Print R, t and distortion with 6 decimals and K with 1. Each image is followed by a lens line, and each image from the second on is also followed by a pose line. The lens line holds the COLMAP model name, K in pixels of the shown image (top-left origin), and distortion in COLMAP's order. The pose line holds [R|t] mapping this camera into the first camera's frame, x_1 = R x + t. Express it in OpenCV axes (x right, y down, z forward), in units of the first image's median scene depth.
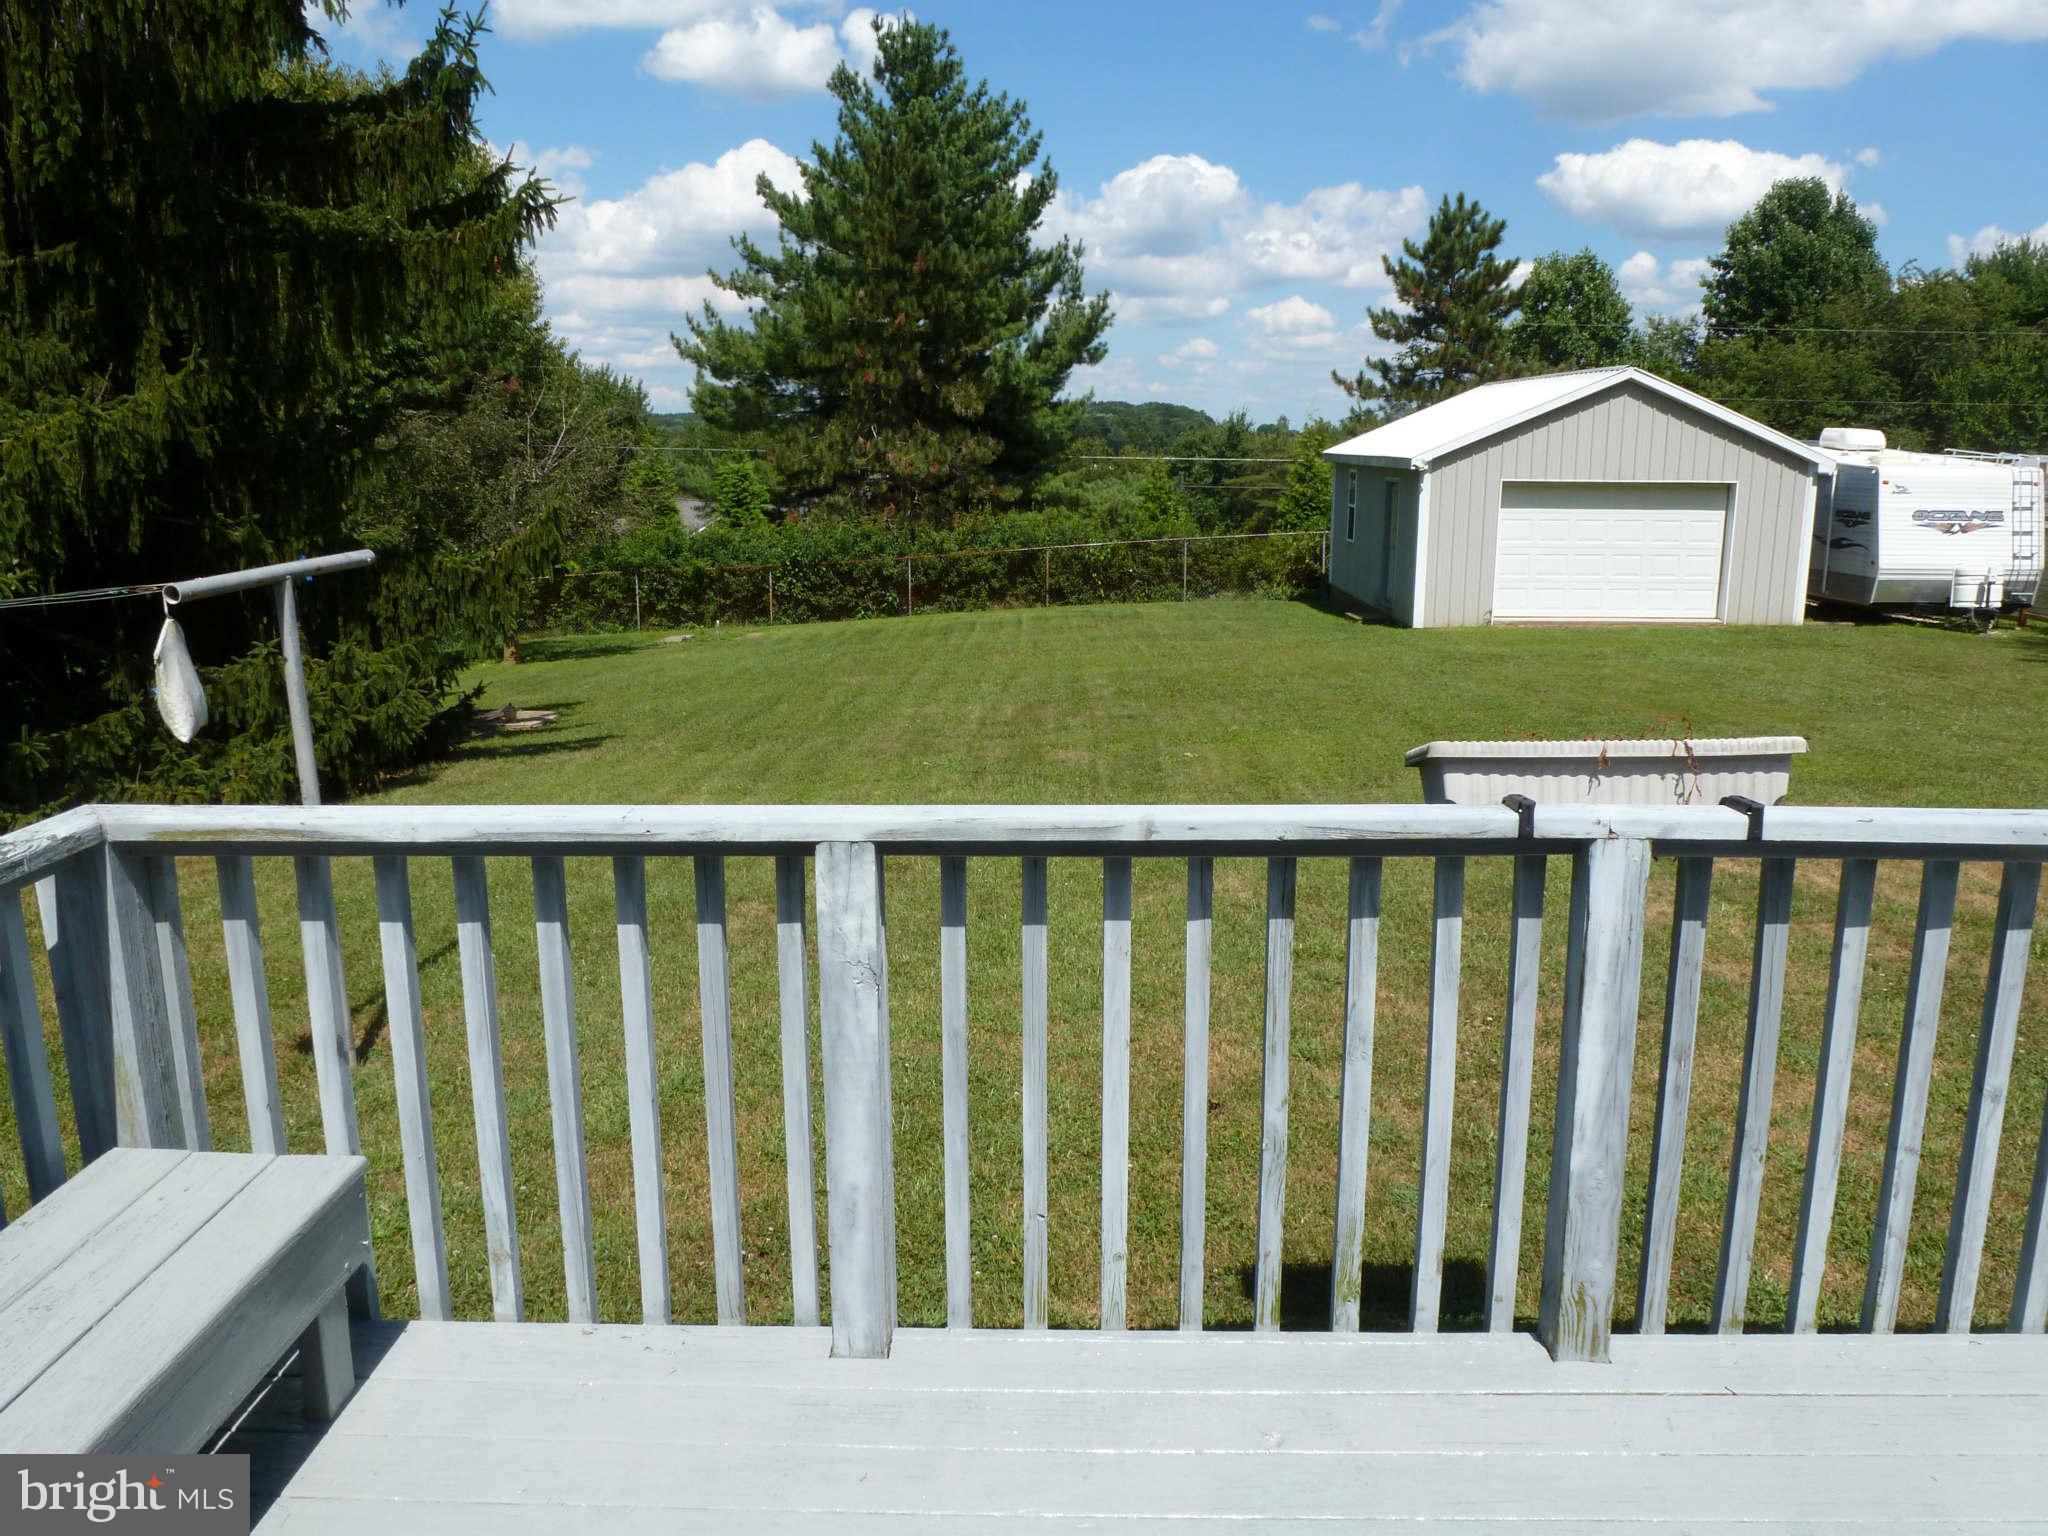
lens RADIAL K [[1477.7, 0, 1024.0], [0, 1477.7, 768.0], [0, 0, 1]] dist [-0.001243, -0.000028]
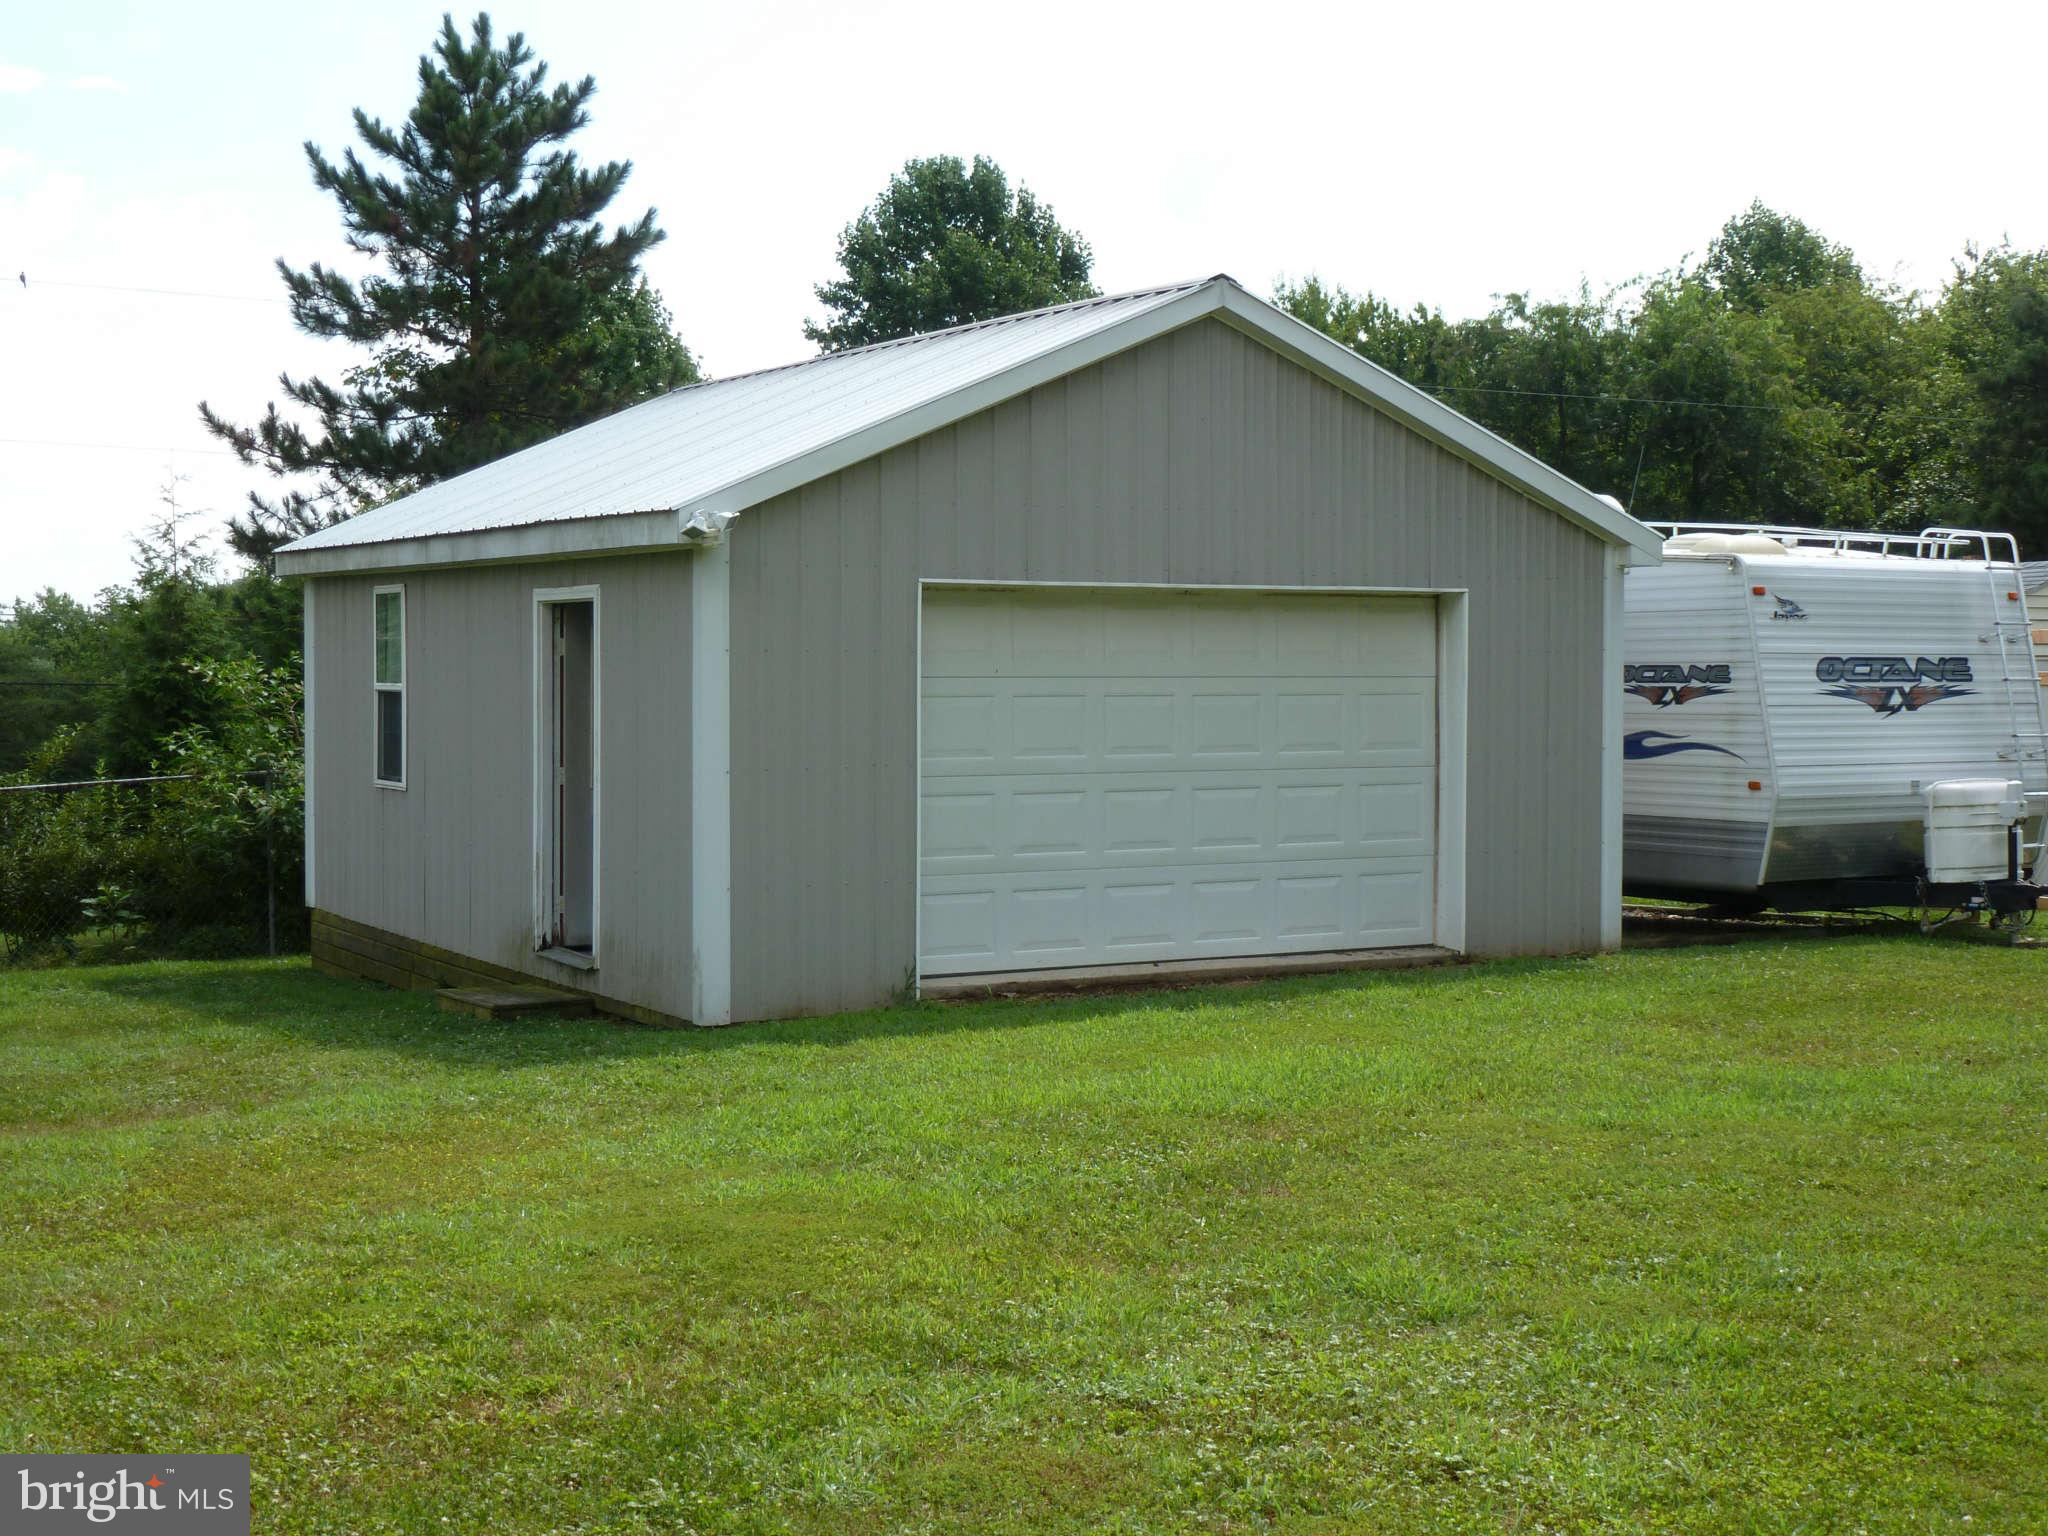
lens RADIAL K [[2782.1, 0, 1024.0], [0, 2782.1, 768.0], [0, 0, 1]] dist [0.002735, 0.016491]
pose [[0.859307, -0.022556, 0.510963, 0.006779], [0.111694, 0.983190, -0.144437, -0.031324], [-0.499116, 0.181187, 0.847381, 0.254202]]
